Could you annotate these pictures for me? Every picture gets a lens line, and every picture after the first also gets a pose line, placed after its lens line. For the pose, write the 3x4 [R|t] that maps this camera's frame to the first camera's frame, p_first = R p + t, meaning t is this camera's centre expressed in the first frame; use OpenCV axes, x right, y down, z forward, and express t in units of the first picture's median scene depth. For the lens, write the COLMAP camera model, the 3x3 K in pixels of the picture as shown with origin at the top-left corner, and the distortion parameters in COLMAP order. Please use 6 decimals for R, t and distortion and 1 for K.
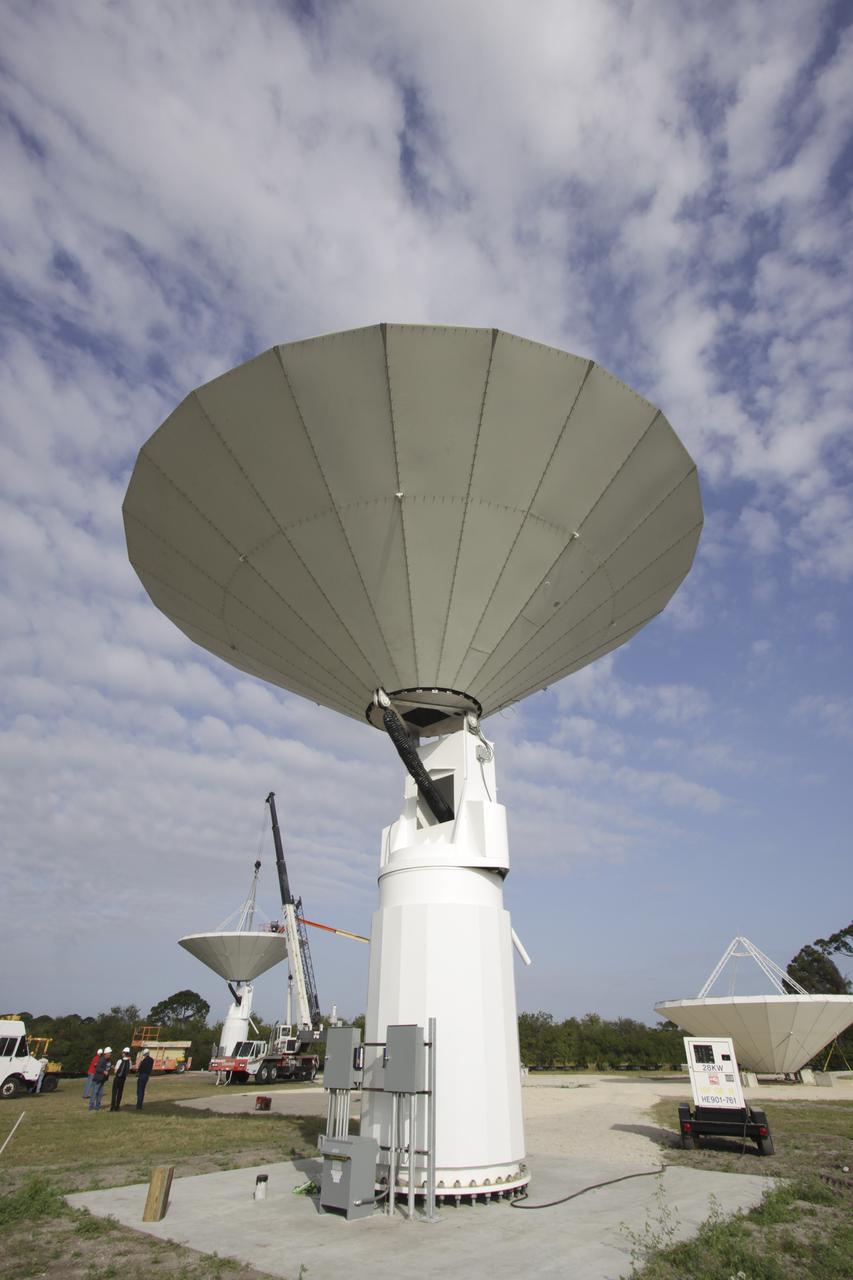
lens RADIAL K [[609.1, 0, 434.2], [0, 609.1, 625.9], [0, 0, 1]] dist [-0.017521, 0.000878]
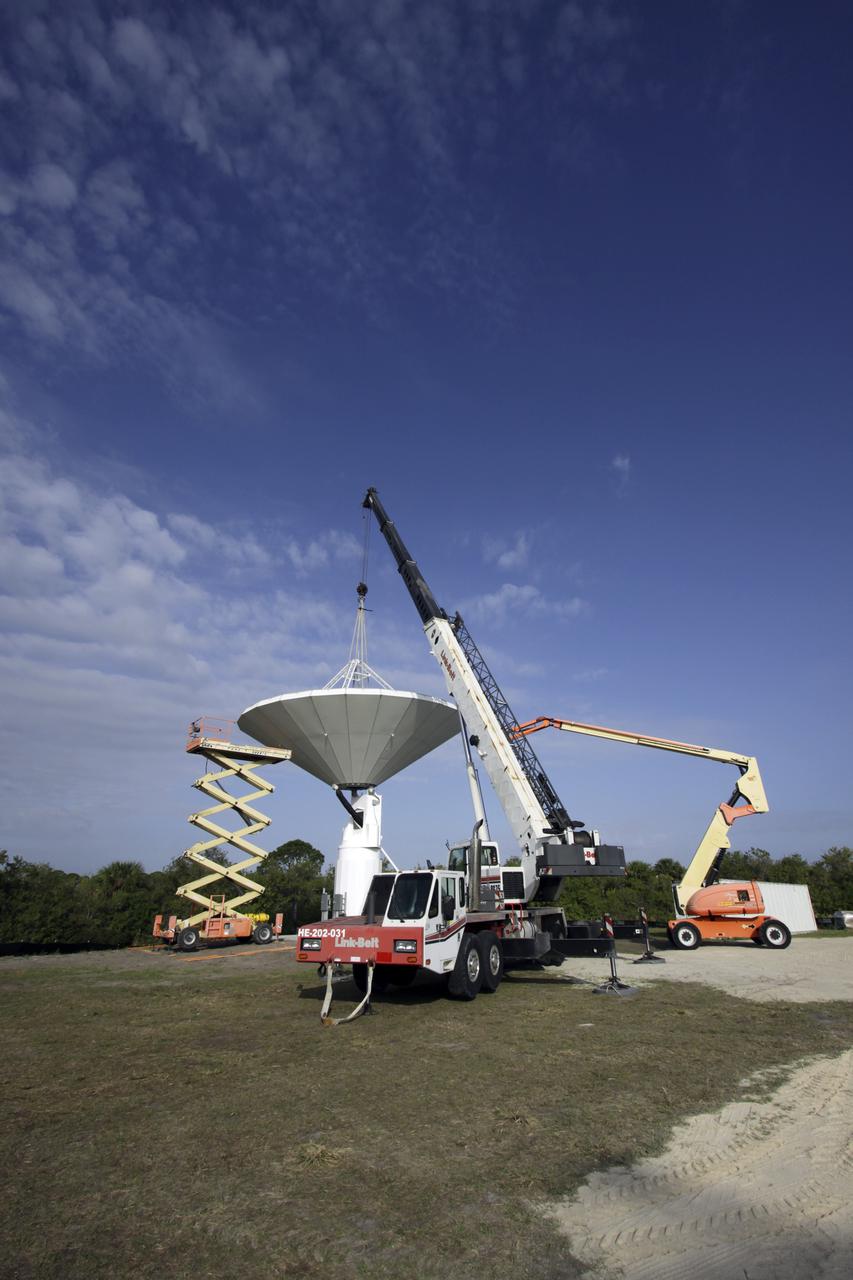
lens RADIAL K [[598.5, 0, 426.5], [0, 598.5, 640.0], [0, 0, 1]] dist [-0.023930, -0.000043]
pose [[0.987592, -0.072168, -0.139476, -0.346522], [0.098657, 0.976128, 0.193495, 0.718015], [0.122183, -0.204854, 0.971136, 1.017645]]
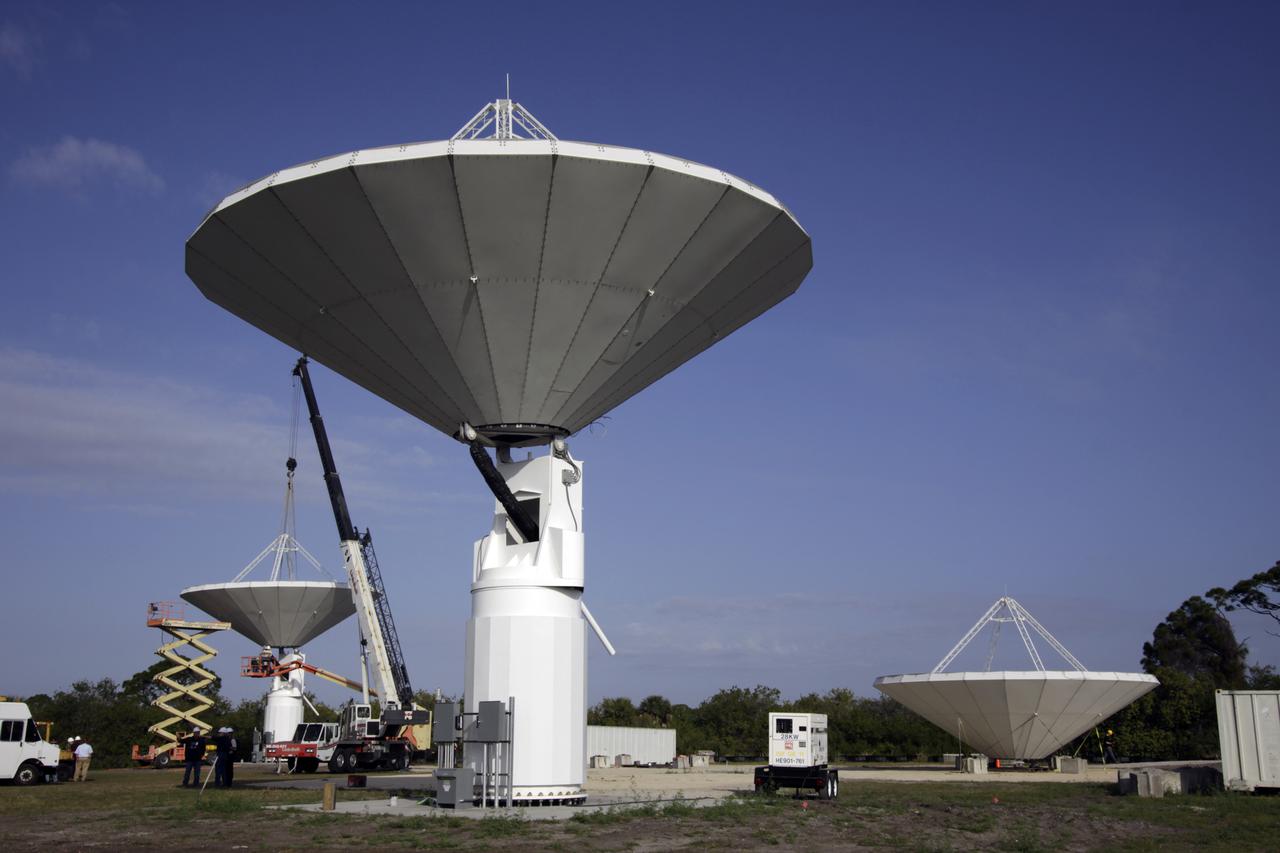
lens RADIAL K [[1289.8, 0, 637.1], [0, 1289.8, 504.1], [0, 0, 1]] dist [0.014302, 0.014075]
pose [[0.999802, 0.003088, 0.019638, 0.061166], [-0.010992, 0.908970, 0.416717, -0.264565], [-0.016563, -0.416851, 0.908824, -0.403801]]
